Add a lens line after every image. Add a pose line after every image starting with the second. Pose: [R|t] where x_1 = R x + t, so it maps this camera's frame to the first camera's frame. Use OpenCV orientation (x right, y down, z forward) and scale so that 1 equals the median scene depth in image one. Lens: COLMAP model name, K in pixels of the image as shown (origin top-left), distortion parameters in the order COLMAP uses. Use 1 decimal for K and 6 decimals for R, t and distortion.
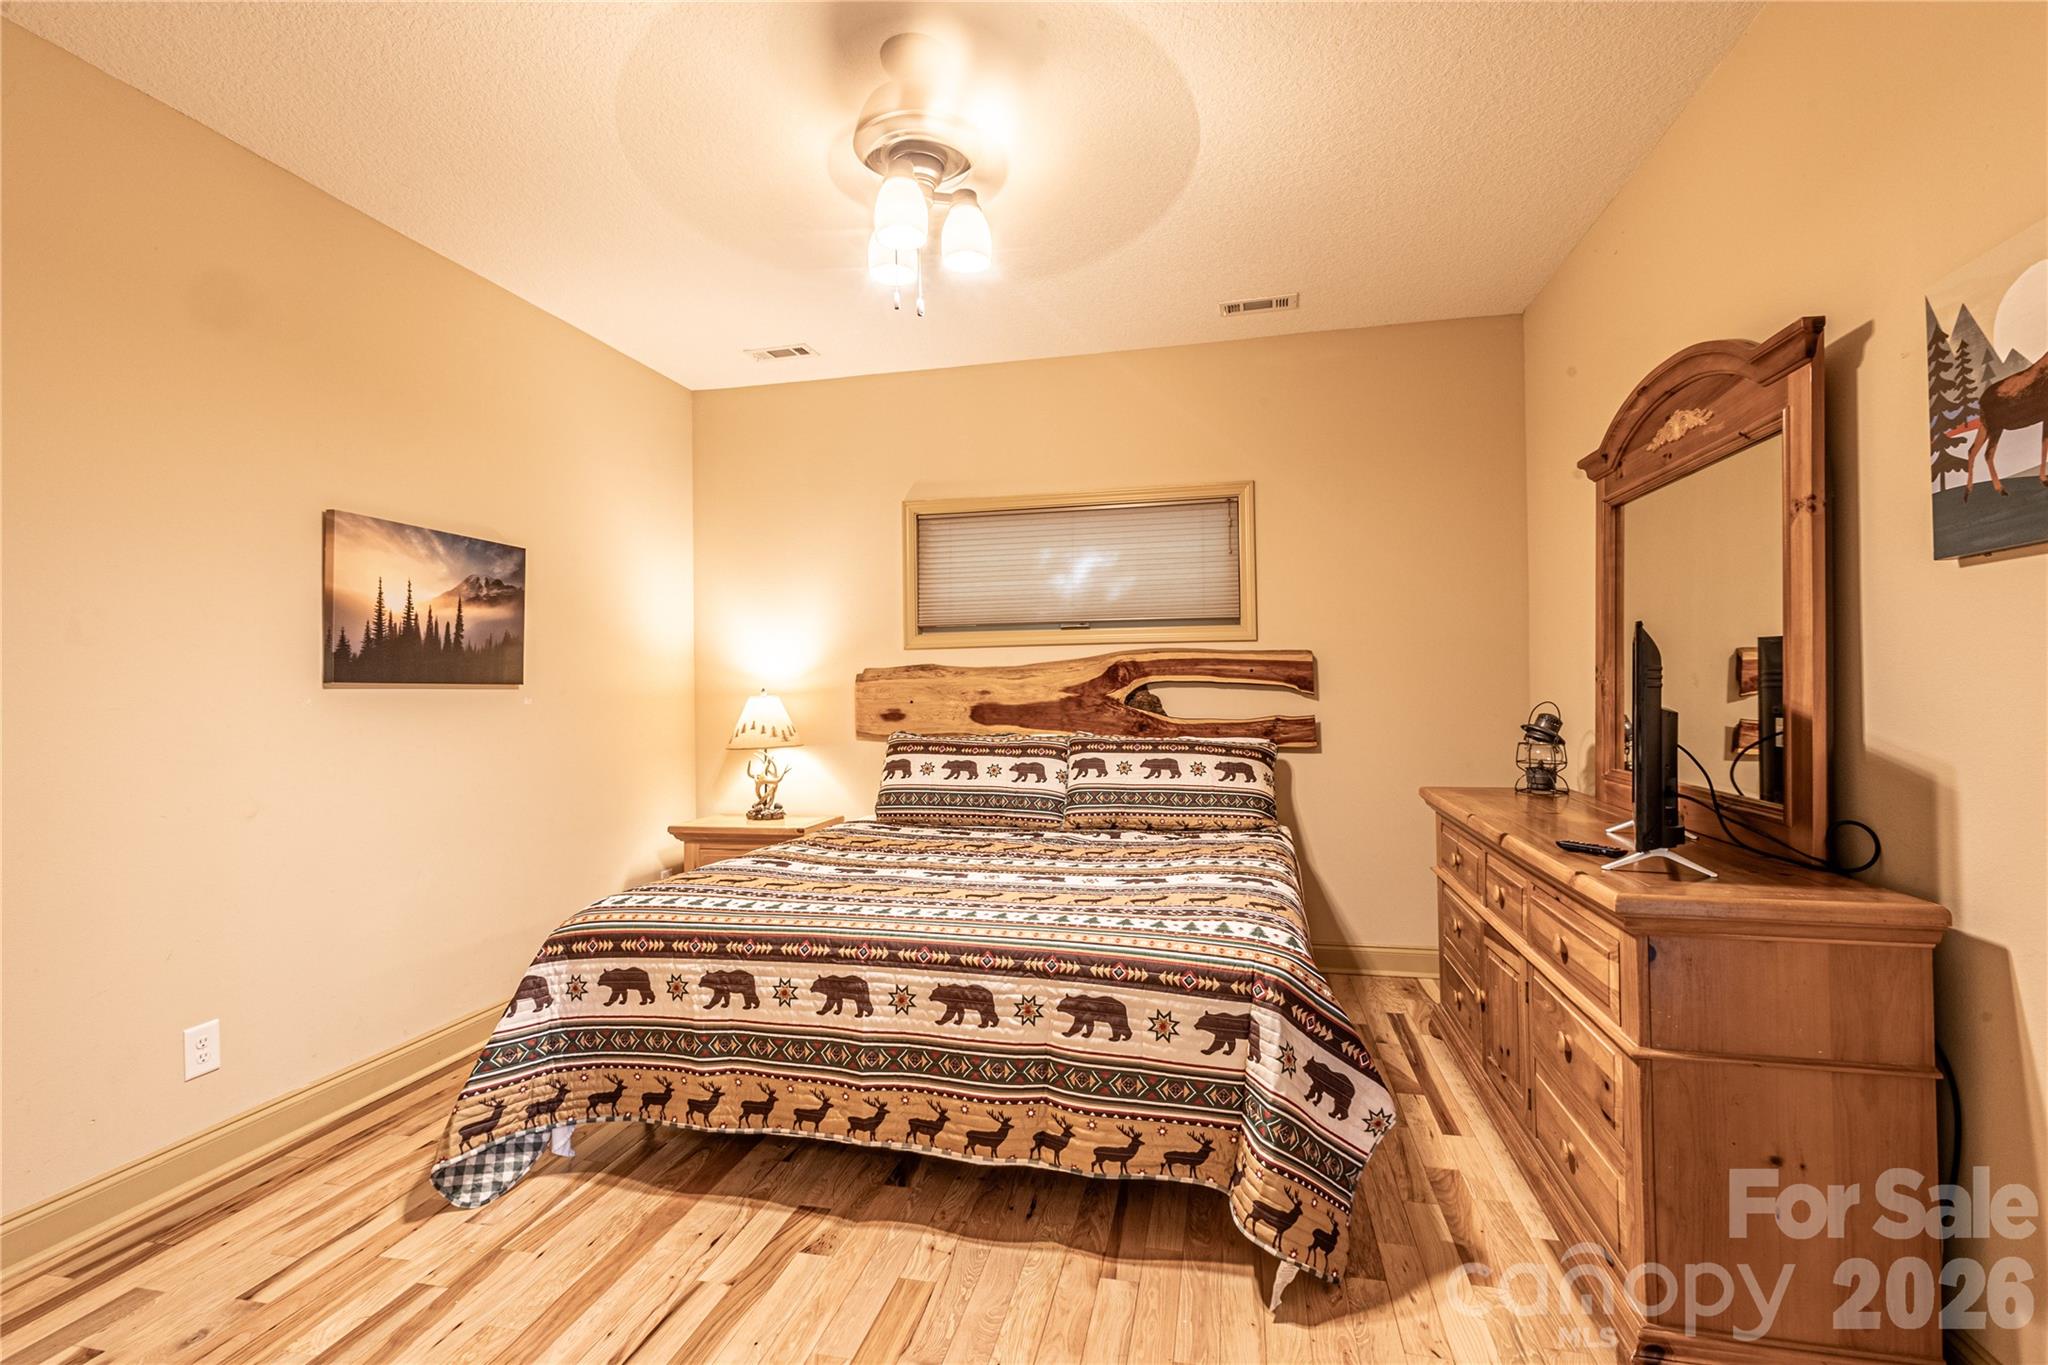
lens RADIAL K [[938.4, 0, 1025.5], [0, 938.4, 680.0], [0, 0, 1]] dist [0.011568, -0.003561]
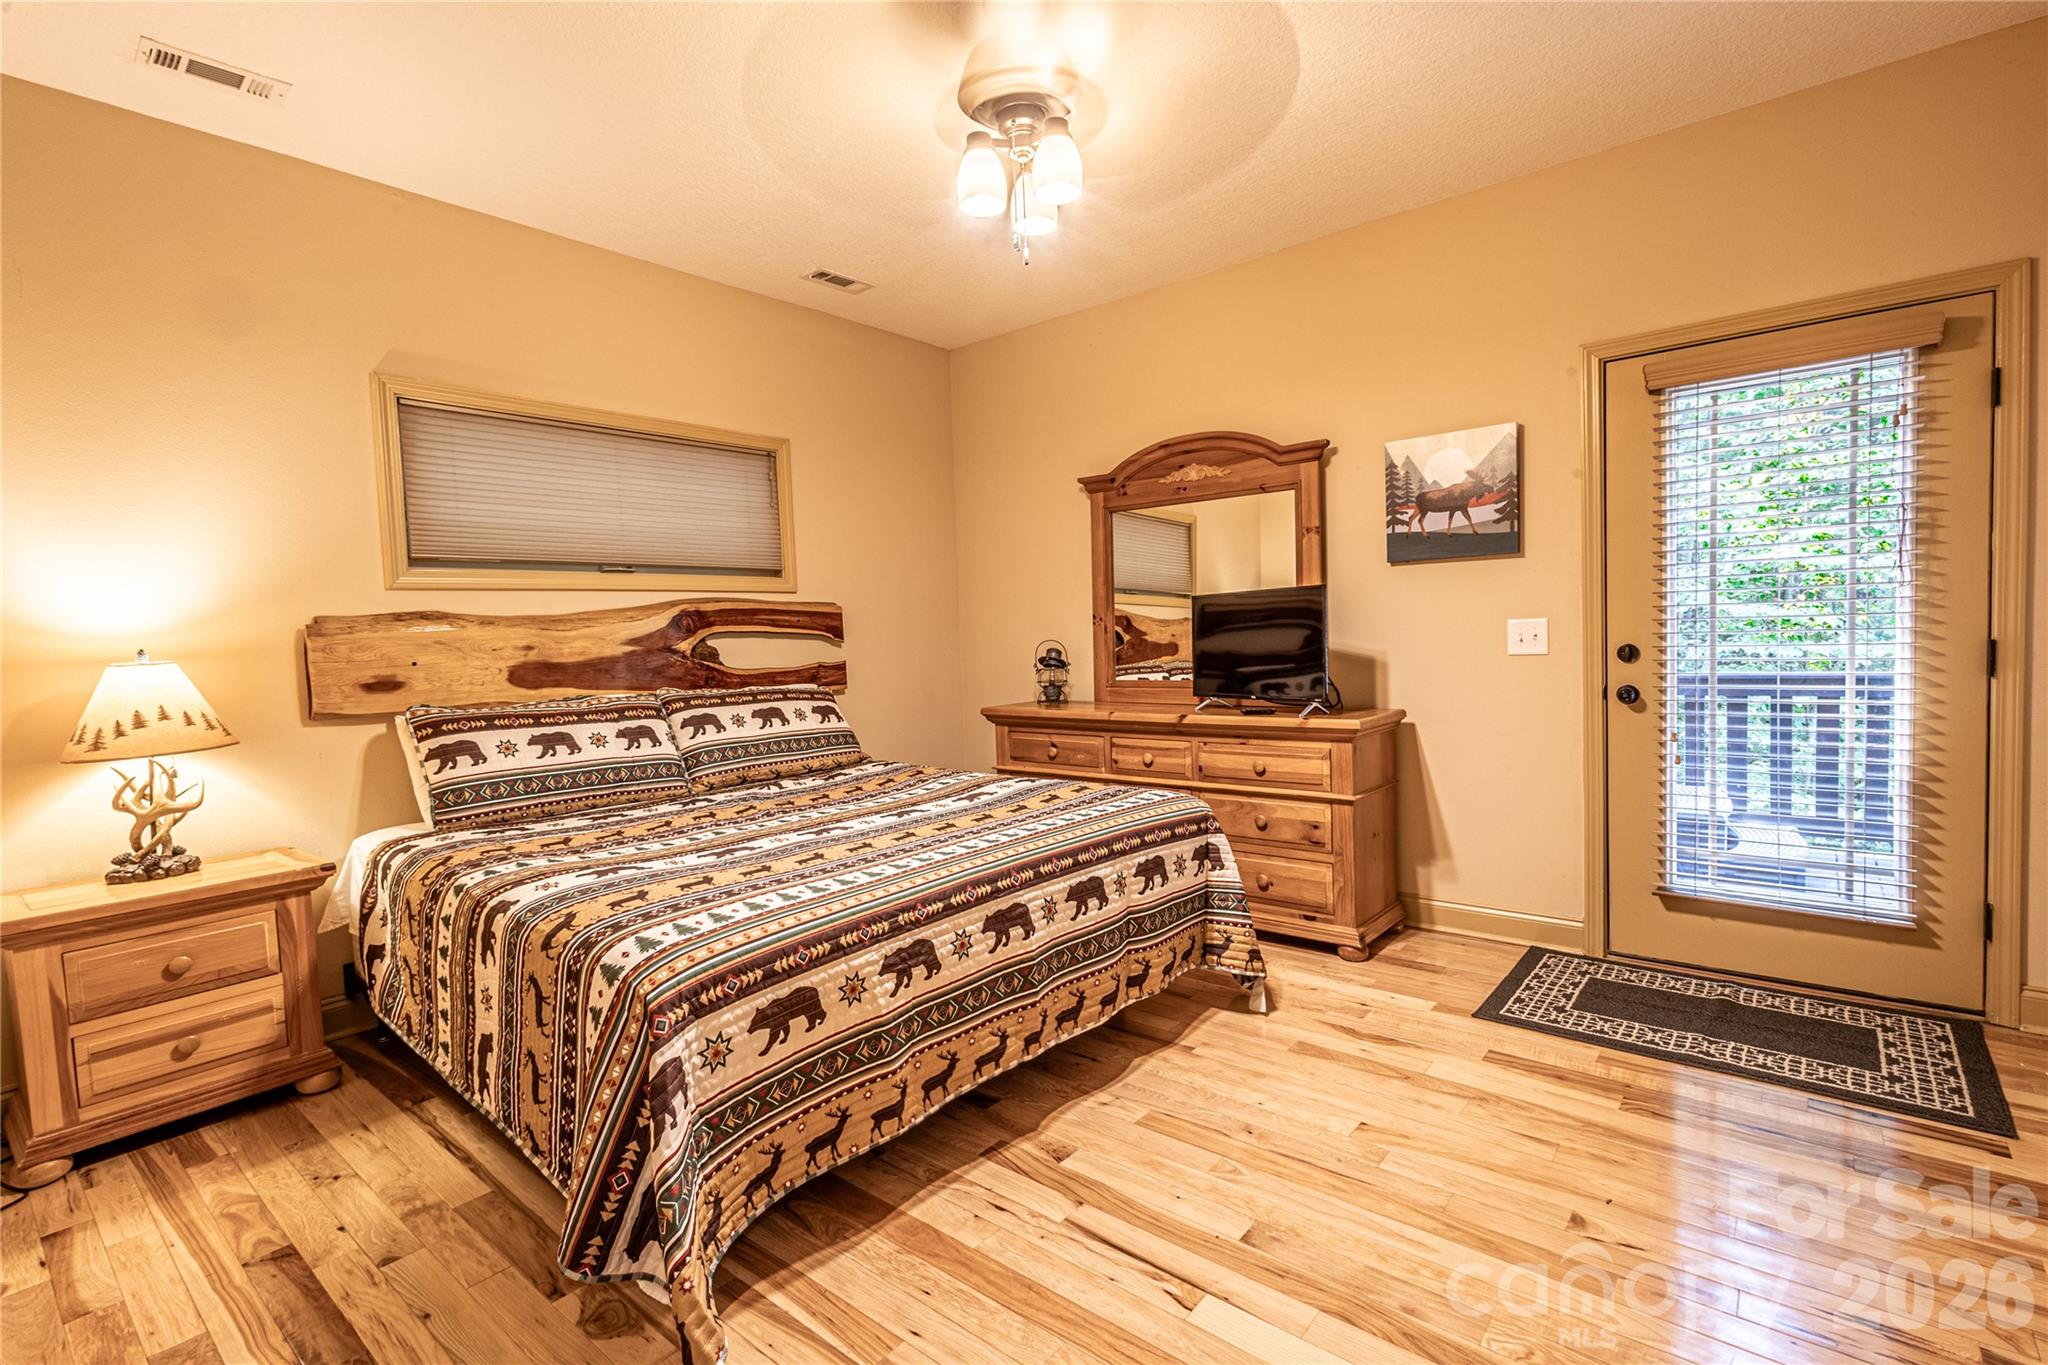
lens RADIAL K [[938.4, 0, 1027.7], [0, 938.4, 678.2], [0, 0, 1]] dist [0.011568, -0.003561]
pose [[0.460014, -0.049111, 0.886553, -0.933295], [0.021662, 0.998793, 0.044089, 0.022090], [-0.887648, -0.001077, 0.460522, 0.450875]]
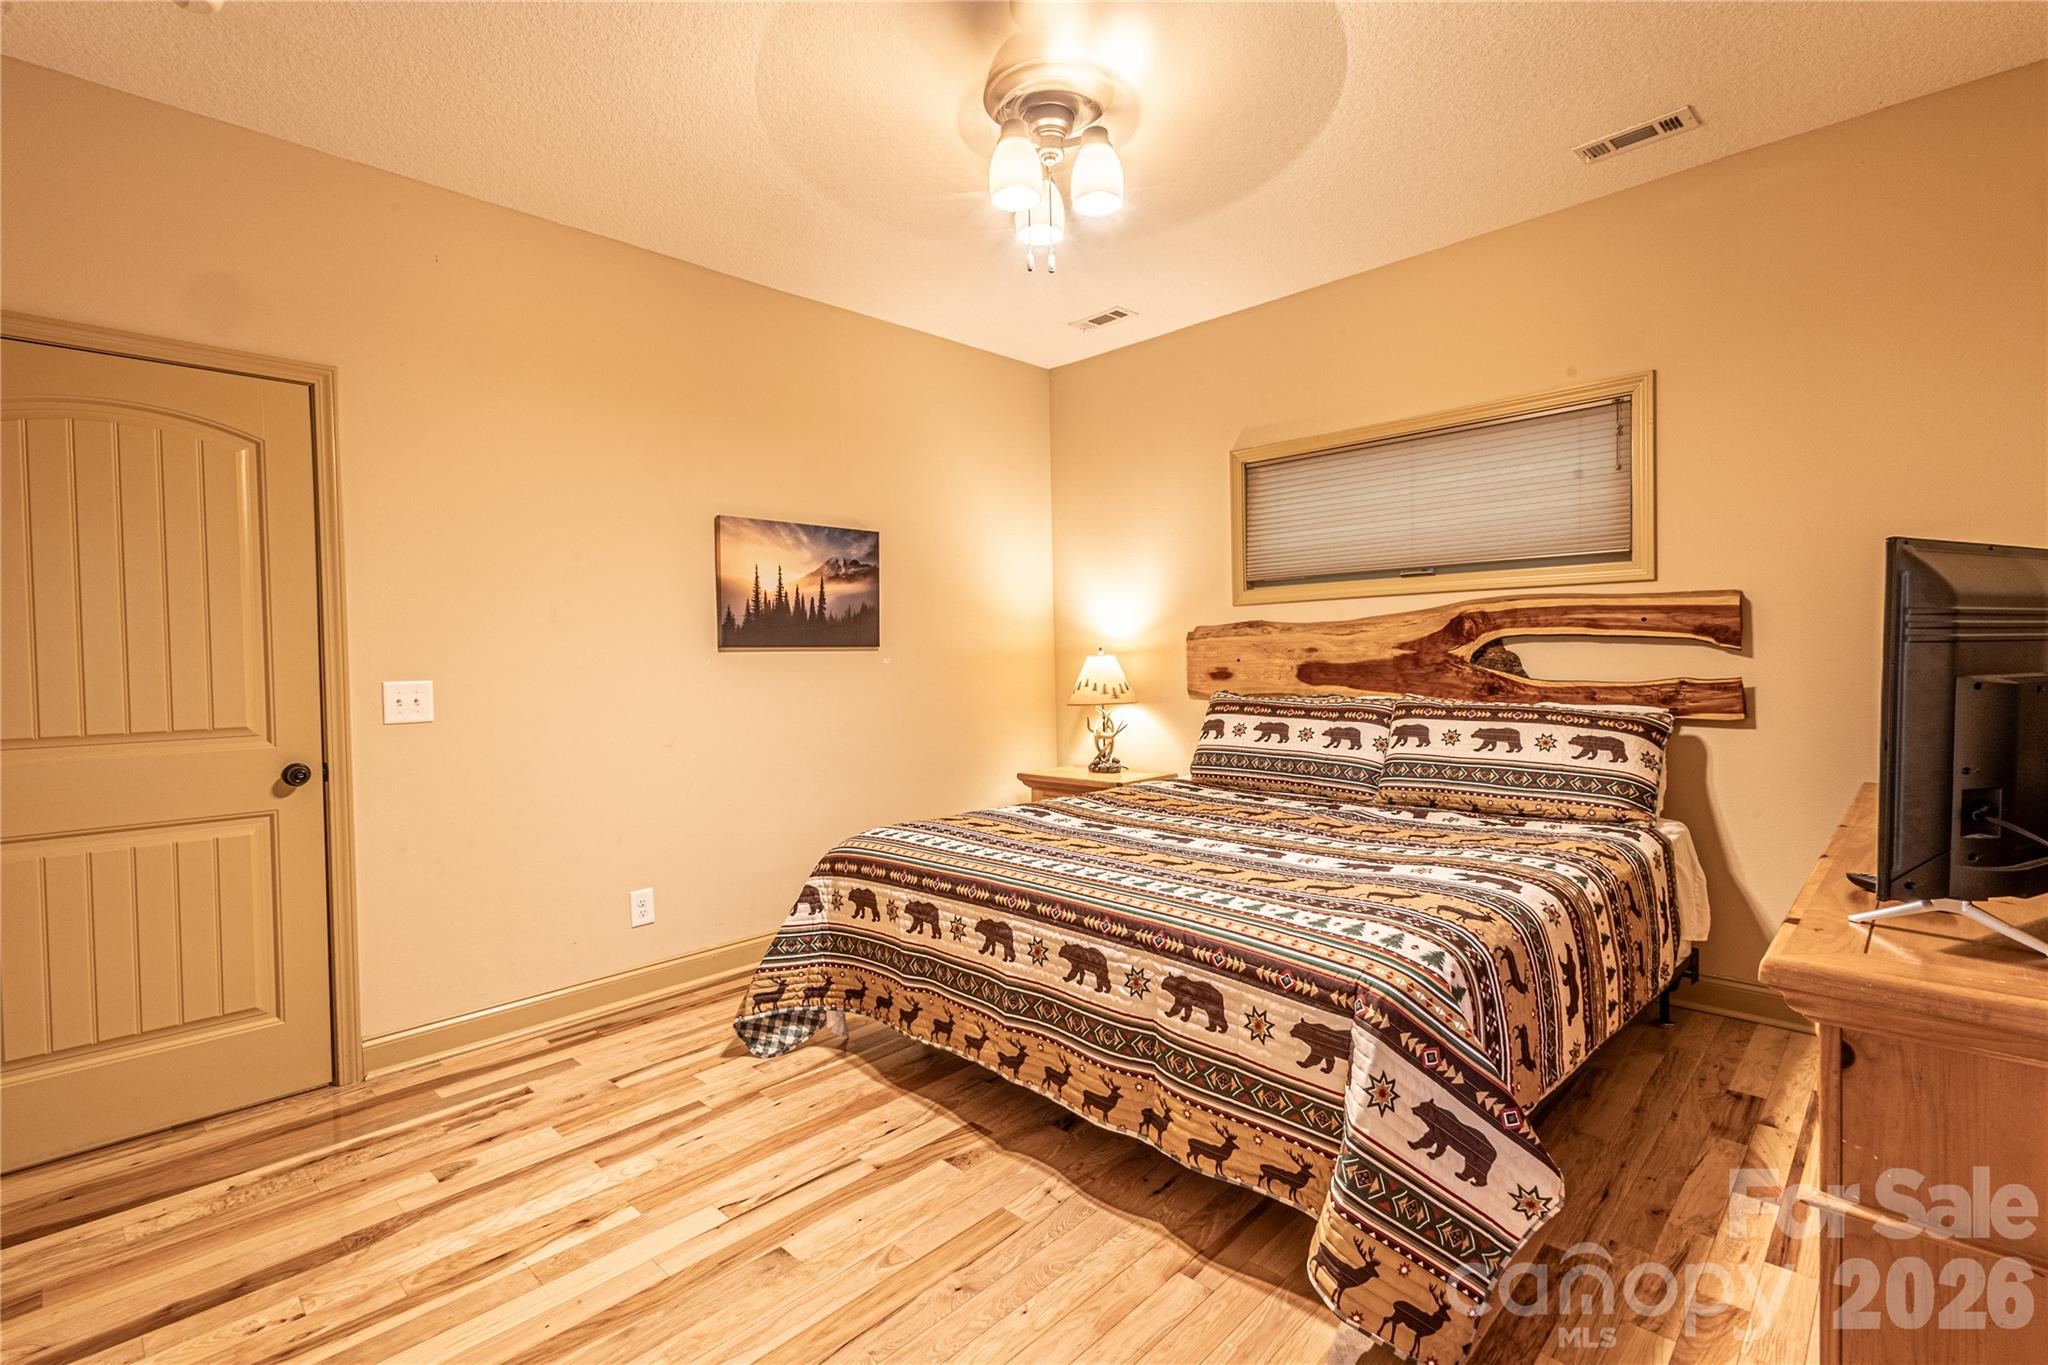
lens RADIAL K [[938.4, 0, 1024.3], [0, 938.4, 681.0], [0, 0, 1]] dist [0.011568, -0.003561]
pose [[0.853122, 0.010198, -0.521612, 0.336258], [0.015203, 0.998898, 0.044394, -0.002506], [0.521490, -0.045803, 0.852027, 0.107938]]
